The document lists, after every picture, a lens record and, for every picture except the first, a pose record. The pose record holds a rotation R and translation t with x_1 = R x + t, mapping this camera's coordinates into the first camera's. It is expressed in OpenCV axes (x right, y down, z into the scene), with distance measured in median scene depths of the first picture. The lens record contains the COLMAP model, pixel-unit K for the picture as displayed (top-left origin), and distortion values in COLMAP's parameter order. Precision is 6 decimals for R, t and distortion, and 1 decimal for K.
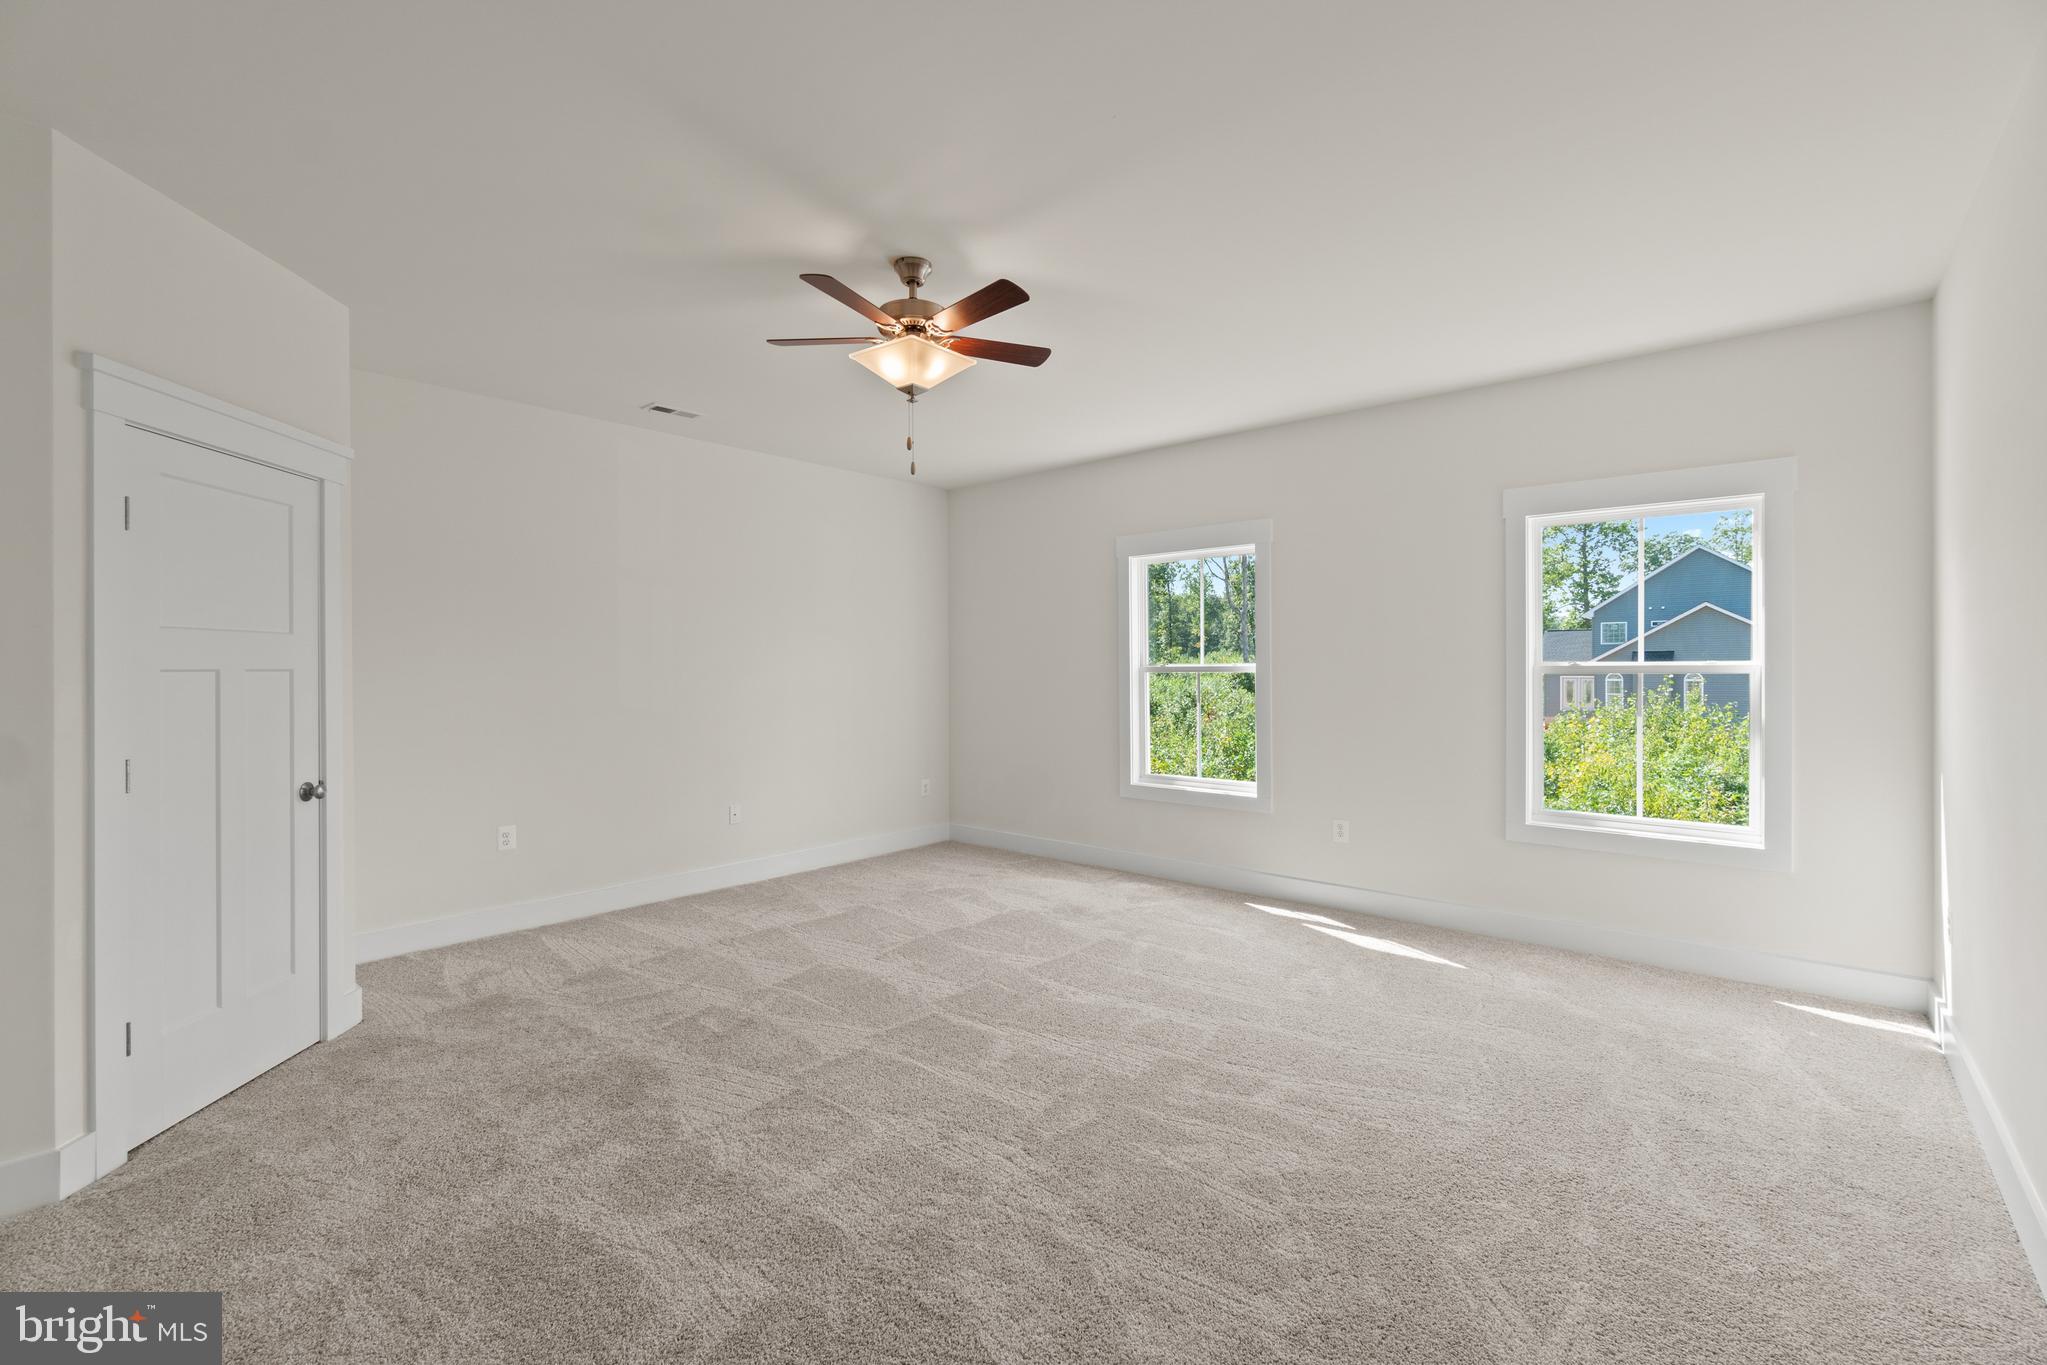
lens RADIAL K [[900.7, 0, 1018.5], [0, 900.7, 676.2], [0, 0, 1]] dist [0.000174, 0.000100]
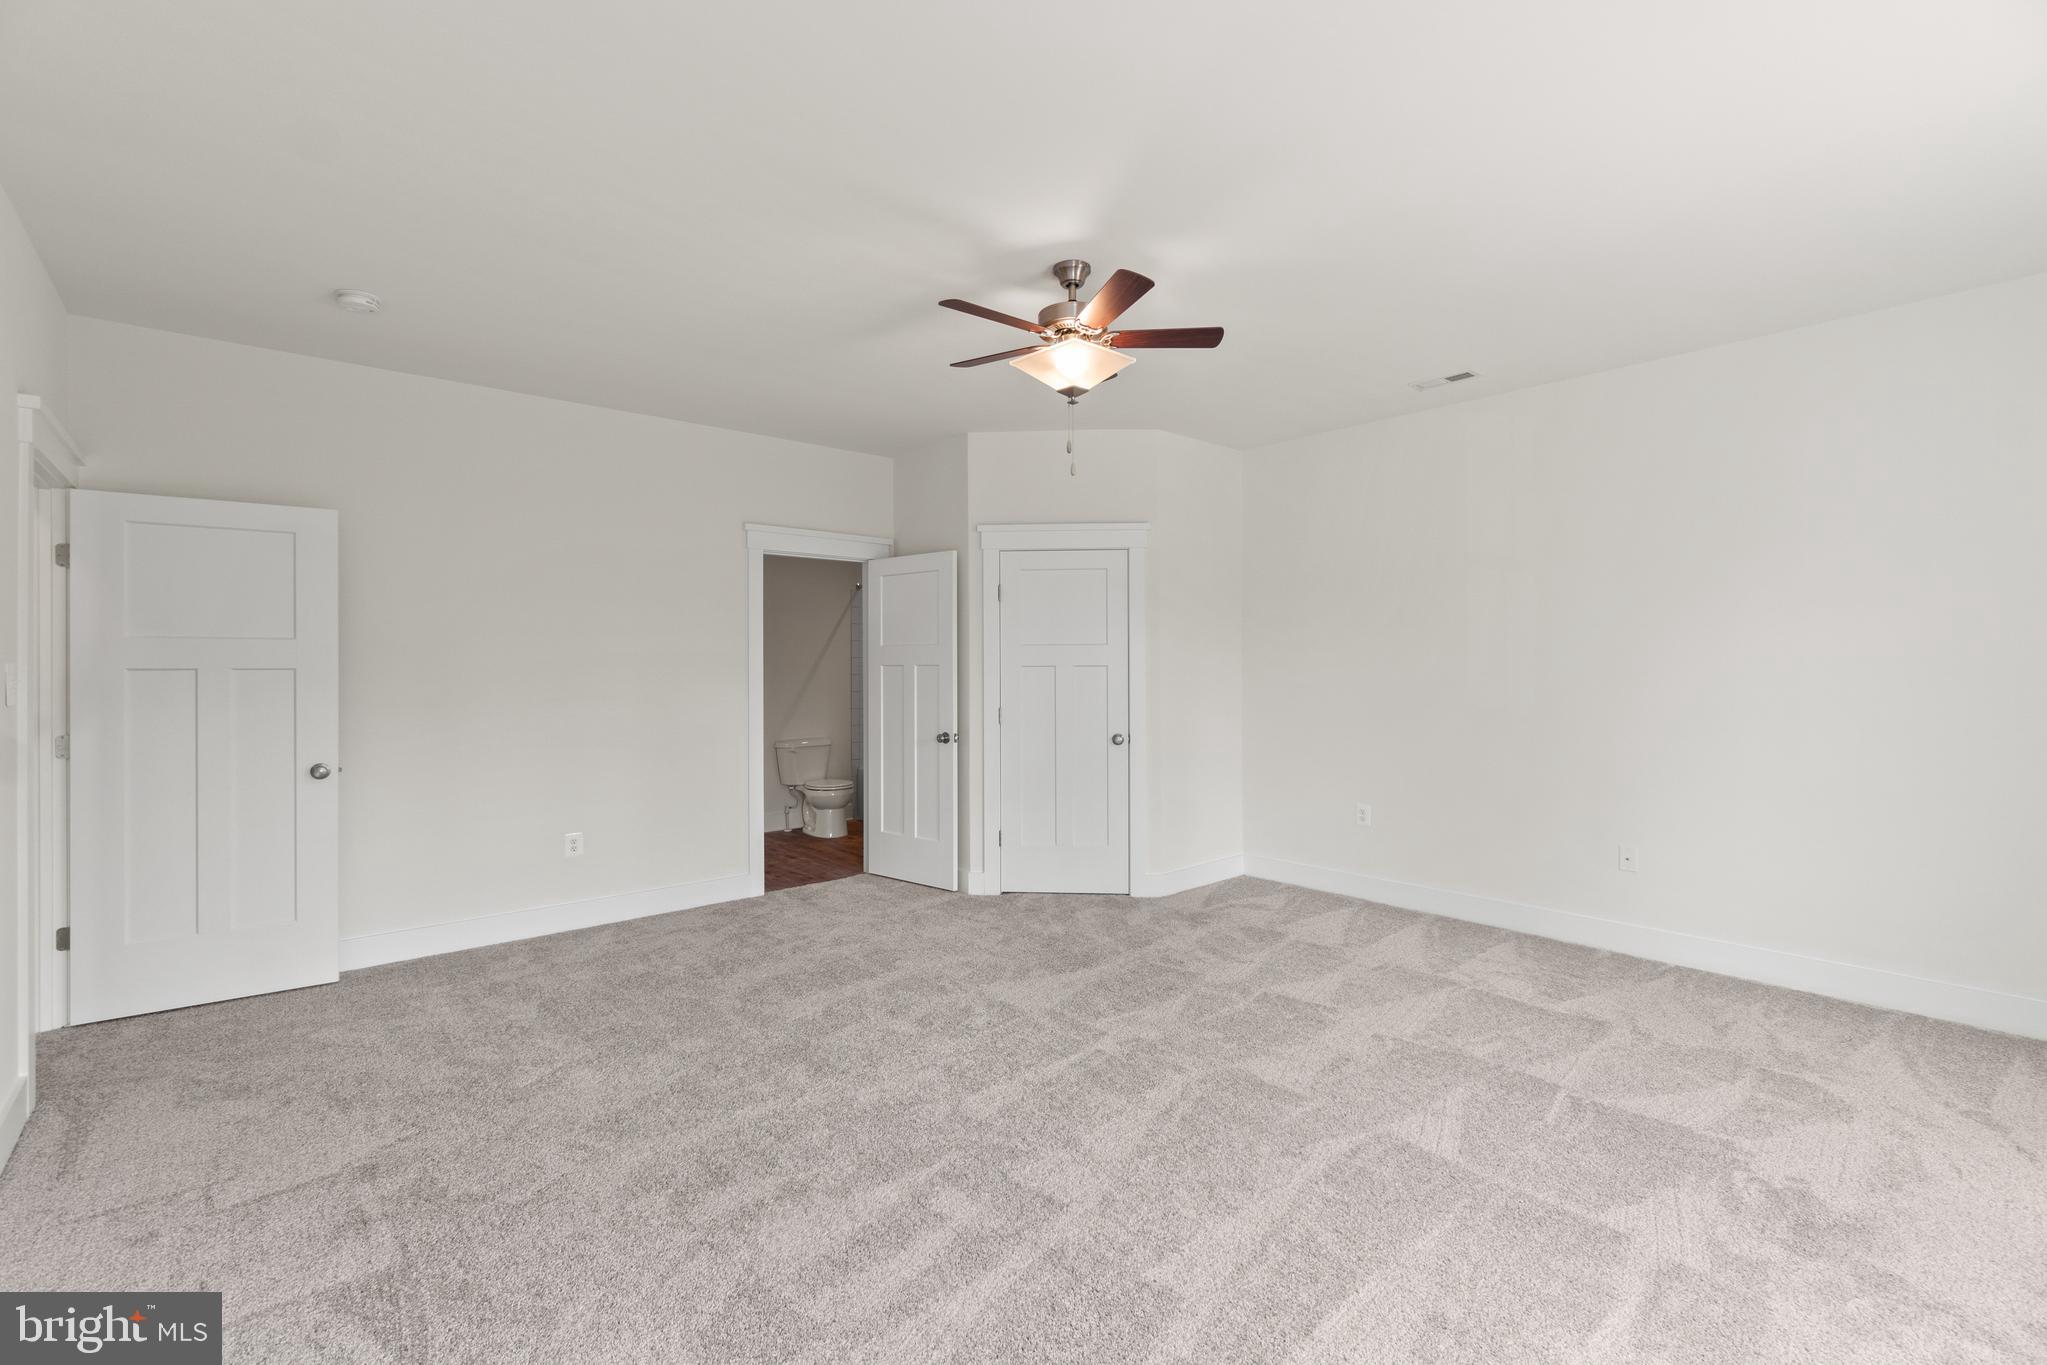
lens RADIAL K [[907.1, 0, 1023.2], [0, 907.1, 659.4], [0, 0, 1]] dist [0.000681, 0.000269]
pose [[-0.158814, -0.005611, -0.987293, 0.742220], [-0.007014, 0.999965, -0.004555, -0.006878], [0.987284, 0.006202, -0.158848, 0.915822]]
